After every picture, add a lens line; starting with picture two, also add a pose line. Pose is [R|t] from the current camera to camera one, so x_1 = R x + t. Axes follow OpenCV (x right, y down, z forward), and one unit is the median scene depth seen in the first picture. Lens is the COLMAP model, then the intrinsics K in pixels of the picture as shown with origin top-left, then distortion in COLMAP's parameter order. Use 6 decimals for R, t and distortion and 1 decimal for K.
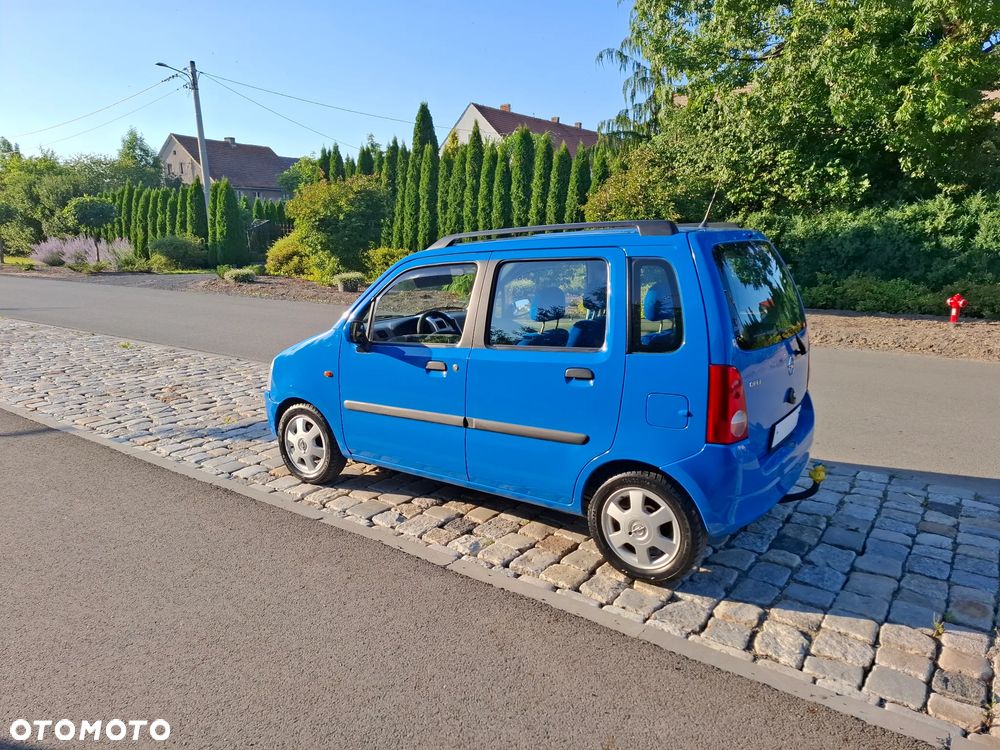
lens RADIAL K [[682.5, 0, 496.0], [0, 682.5, 386.8], [0, 0, 1]] dist [0.071257, -0.077074]
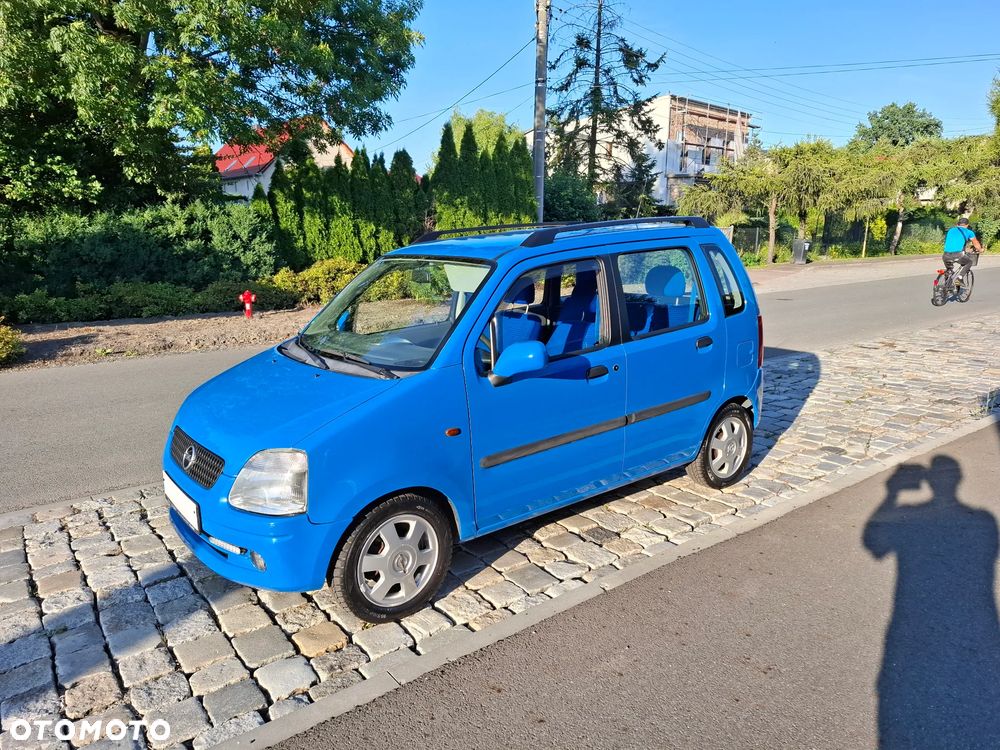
lens RADIAL K [[686.7, 0, 507.0], [0, 686.7, 391.2], [0, 0, 1]] dist [0.075306, -0.080007]
pose [[0.278102, -0.212399, 0.936774, -0.284771], [0.218510, 0.963666, 0.153626, -0.049914], [-0.935367, 0.161971, 0.314409, 0.237311]]
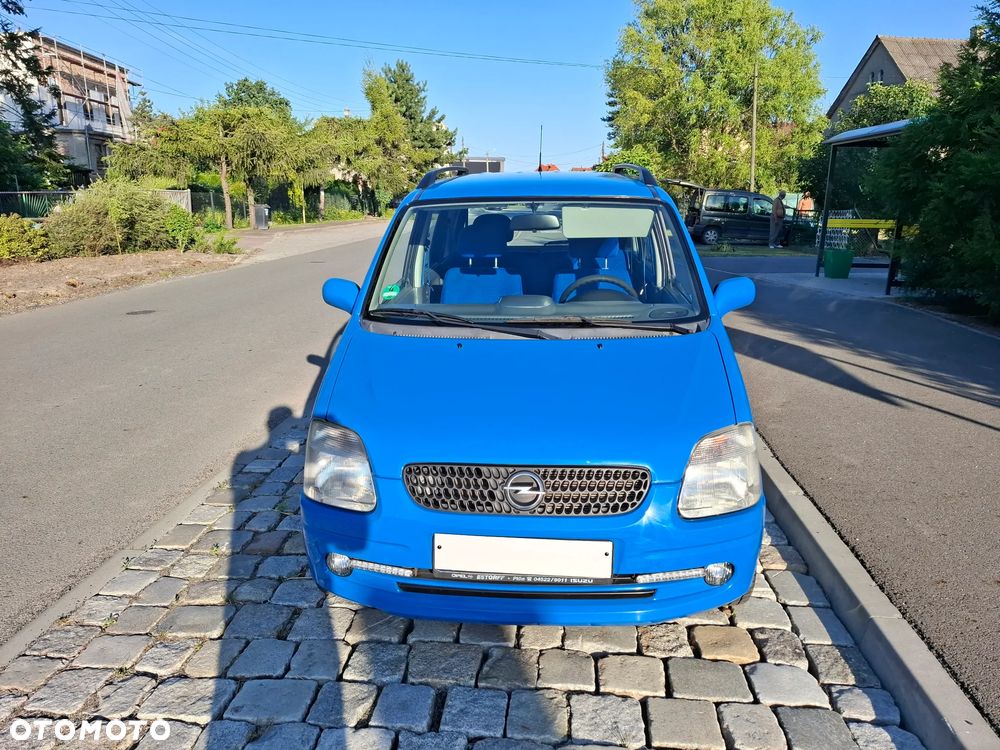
lens RADIAL K [[704.1, 0, 500.8], [0, 704.1, 370.2], [0, 0, 1]] dist [0.021223, -0.014450]
pose [[-0.511632, -0.198880, 0.835870, -0.223582], [0.189885, 0.922615, 0.335747, -0.094605], [-0.837959, 0.330498, -0.434275, 0.478289]]
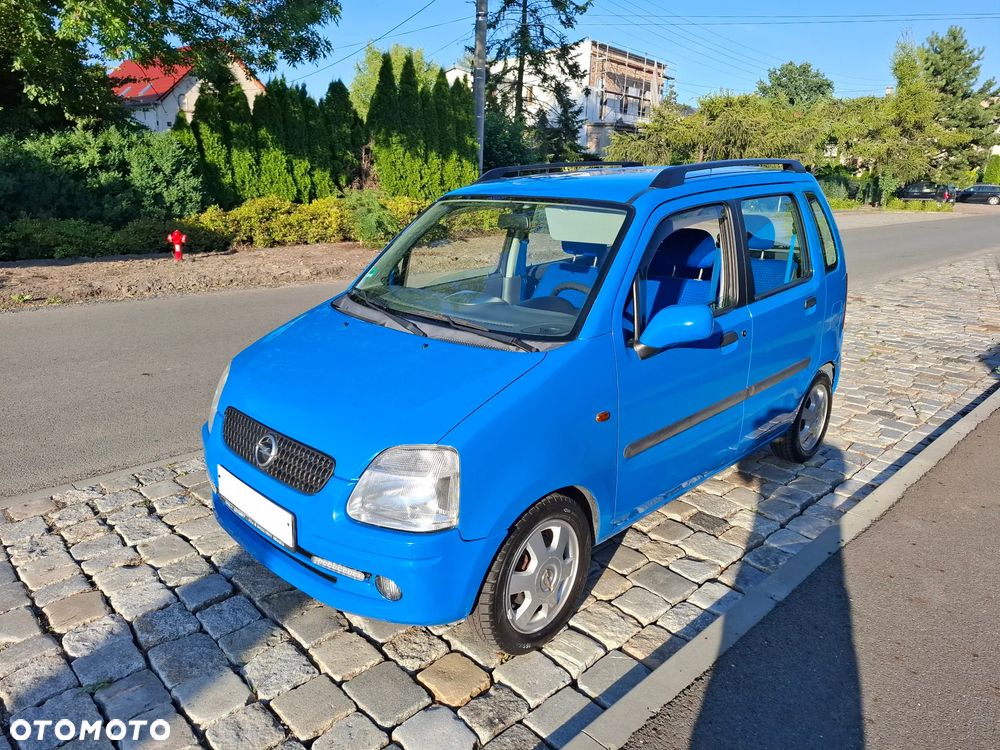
lens RADIAL K [[683.2, 0, 500.0], [0, 683.2, 375.0], [0, 0, 1]] dist [0.051250, -0.048607]
pose [[0.163208, -0.264151, 0.950572, -0.255570], [0.195018, 0.953118, 0.231375, -0.064393], [-0.967125, 0.147617, 0.207070, 0.314778]]
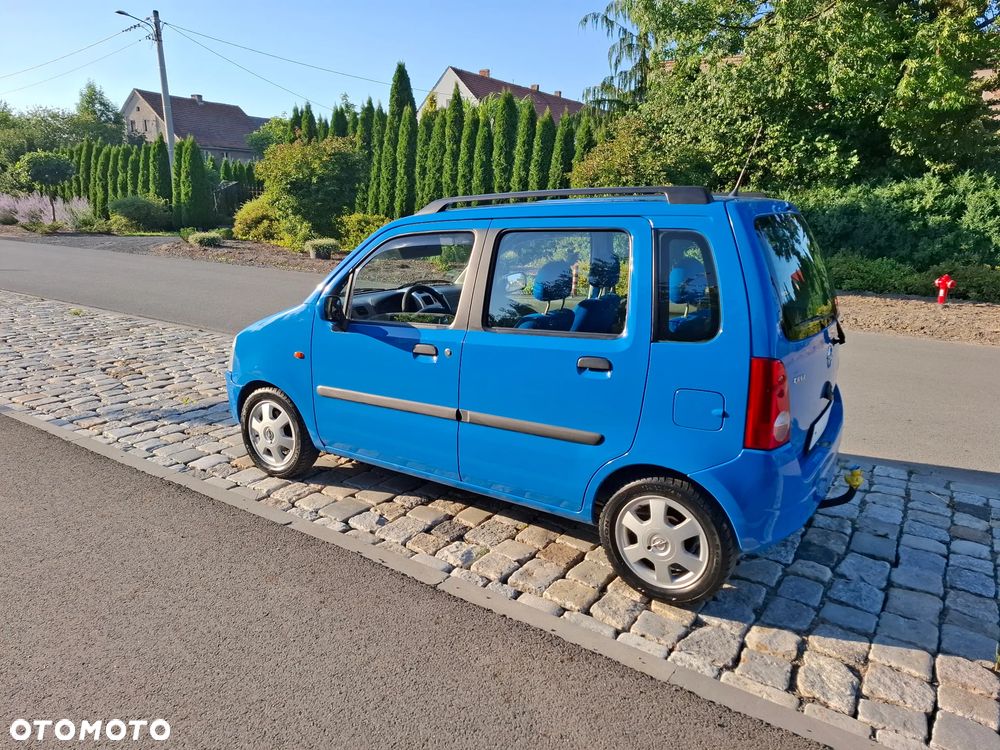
lens RADIAL K [[684.3, 0, 504.1], [0, 684.3, 376.9], [0, 0, 1]] dist [0.069441, -0.075358]
pose [[0.998682, 0.012653, 0.049735, -0.008564], [-0.014027, 0.999527, 0.027374, -0.006078], [-0.049365, -0.028036, 0.998387, 0.035269]]
